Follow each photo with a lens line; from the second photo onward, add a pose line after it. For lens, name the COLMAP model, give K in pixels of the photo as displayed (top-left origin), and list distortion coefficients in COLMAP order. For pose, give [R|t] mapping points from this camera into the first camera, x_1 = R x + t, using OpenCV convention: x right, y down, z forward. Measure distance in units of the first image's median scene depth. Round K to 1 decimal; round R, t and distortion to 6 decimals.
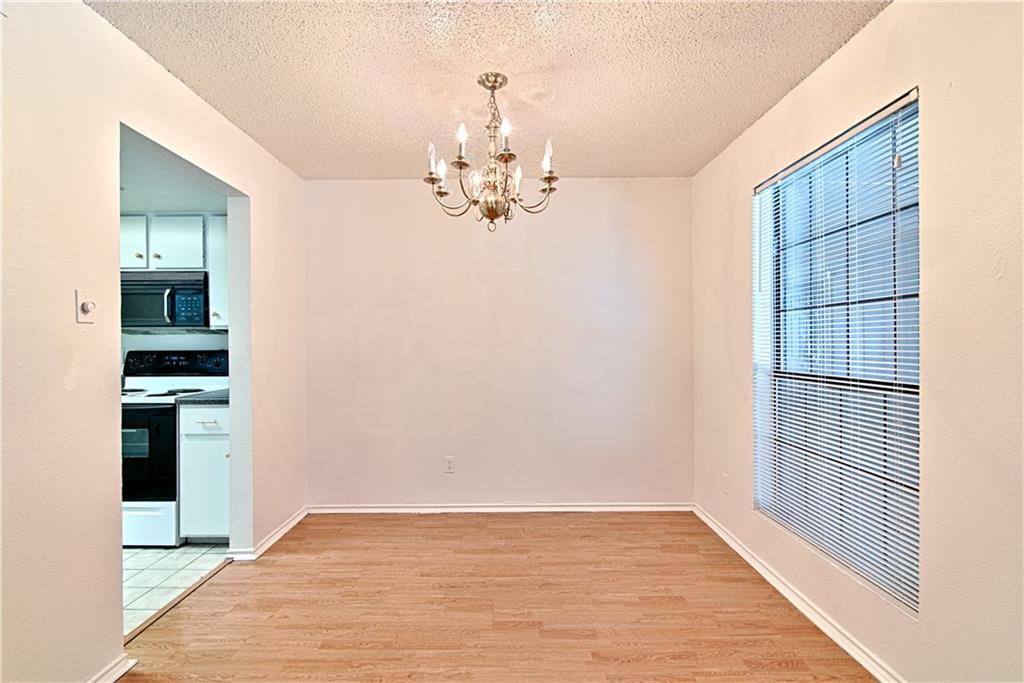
lens RADIAL K [[473.2, 0, 509.5], [0, 473.2, 344.1], [0, 0, 1]] dist [0.002962, -0.001110]
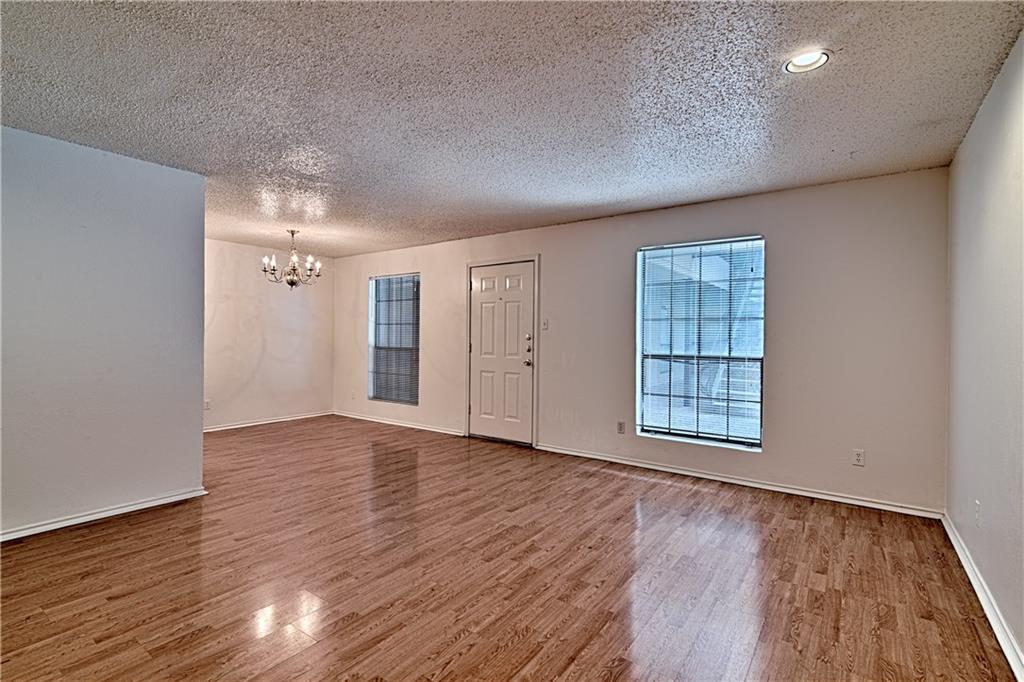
lens RADIAL K [[473.2, 0, 512.3], [0, 473.2, 338.7], [0, 0, 1]] dist [0.002962, -0.001110]
pose [[0.589938, 0.008295, 0.807406, -1.131994], [-0.009594, 0.999949, -0.003263, 0.011563], [-0.807391, -0.005821, 0.589988, -1.186800]]
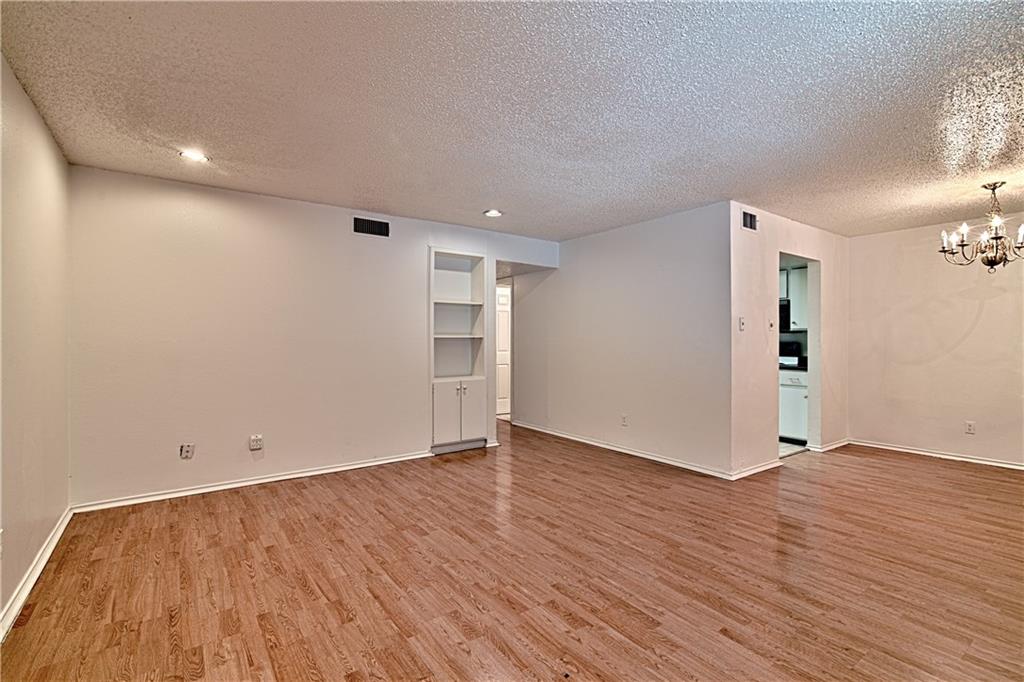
lens RADIAL K [[473.2, 0, 507.0], [0, 473.2, 338.2], [0, 0, 1]] dist [0.002962, -0.001110]
pose [[0.572862, 0.004798, -0.819638, 0.297104], [-0.007739, 0.999970, 0.000444, 0.006673], [0.819615, 0.006089, 0.572882, -1.151777]]
